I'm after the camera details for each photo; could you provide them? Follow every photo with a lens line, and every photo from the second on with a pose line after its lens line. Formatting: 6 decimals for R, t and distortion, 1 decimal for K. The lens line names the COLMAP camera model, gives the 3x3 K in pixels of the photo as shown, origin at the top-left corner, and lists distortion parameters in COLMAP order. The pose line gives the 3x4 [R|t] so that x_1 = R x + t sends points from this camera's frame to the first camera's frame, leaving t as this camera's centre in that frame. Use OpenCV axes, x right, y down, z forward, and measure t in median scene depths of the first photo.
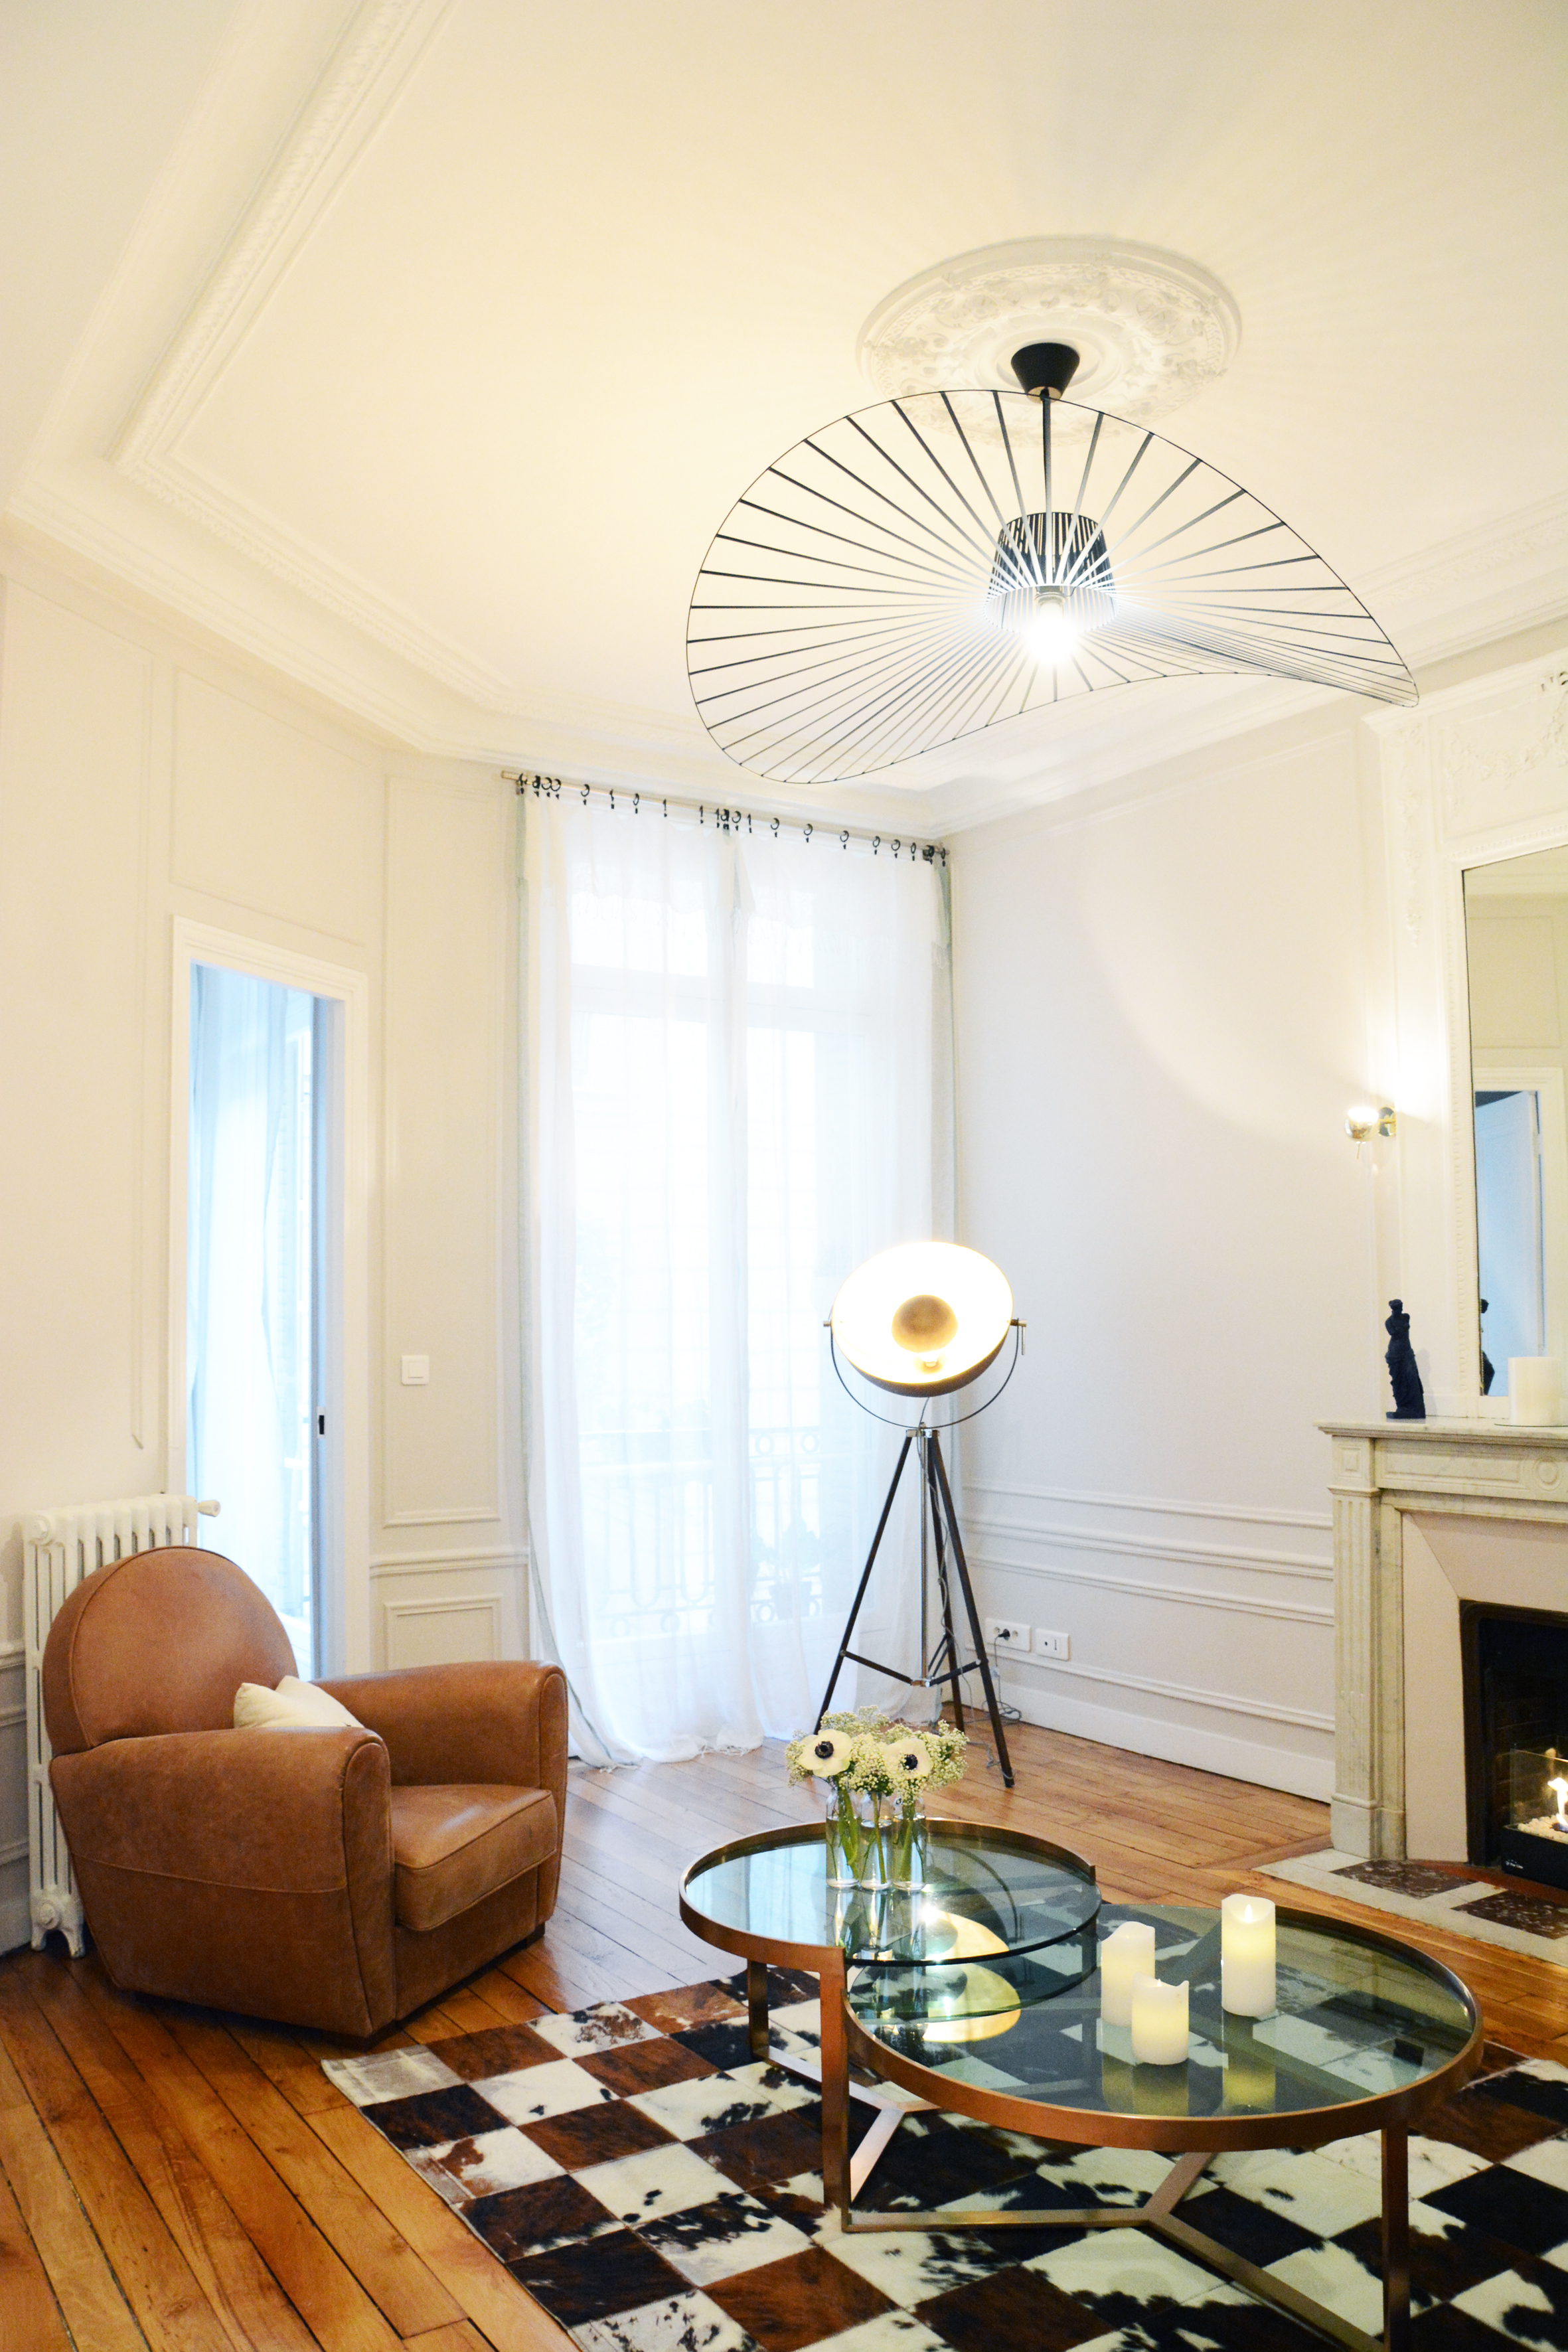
lens RADIAL K [[1849.9, 0, 777.6], [0, 1849.9, 1232.0], [0, 0, 1]] dist [-0.067892, 0.000810]
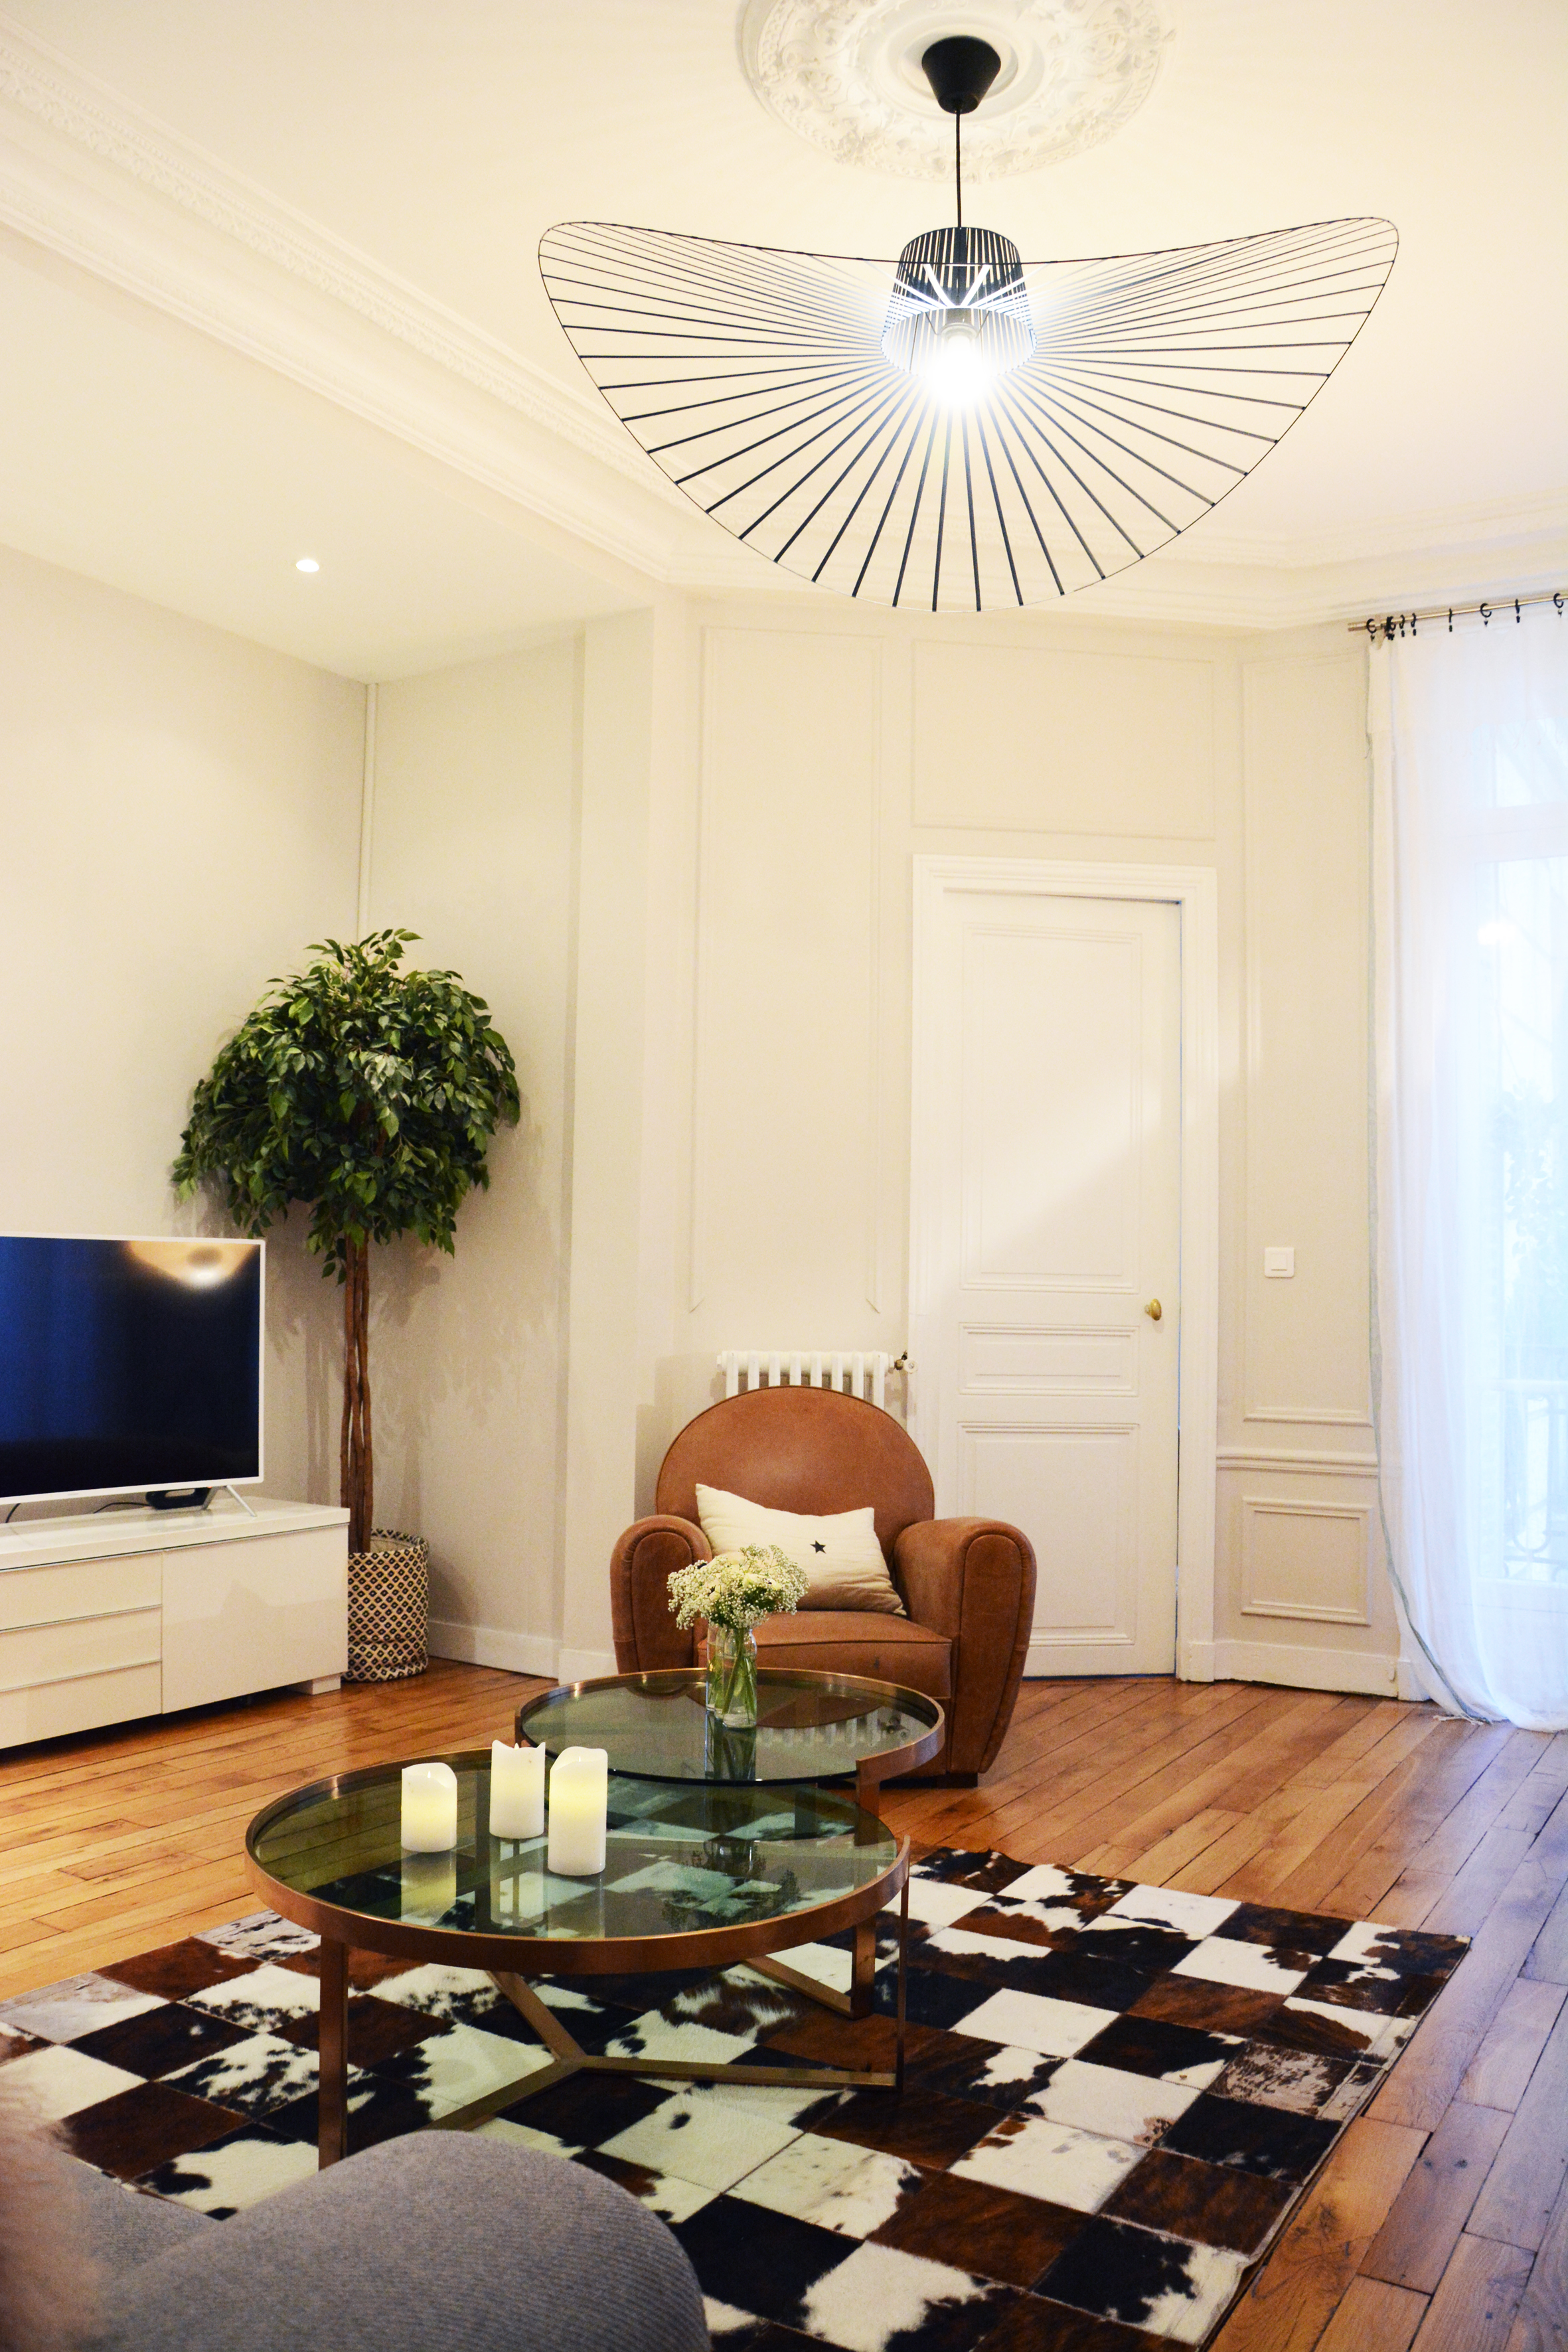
lens RADIAL K [[1868.9, 0, 738.4], [0, 1868.9, 1235.0], [0, 0, 1]] dist [-0.182057, 0.144882]
pose [[0.427230, 0.013547, -0.904041, 0.927254], [0.007288, 0.999804, 0.018427, 0.066634], [0.904114, -0.014461, 0.427047, 0.552866]]
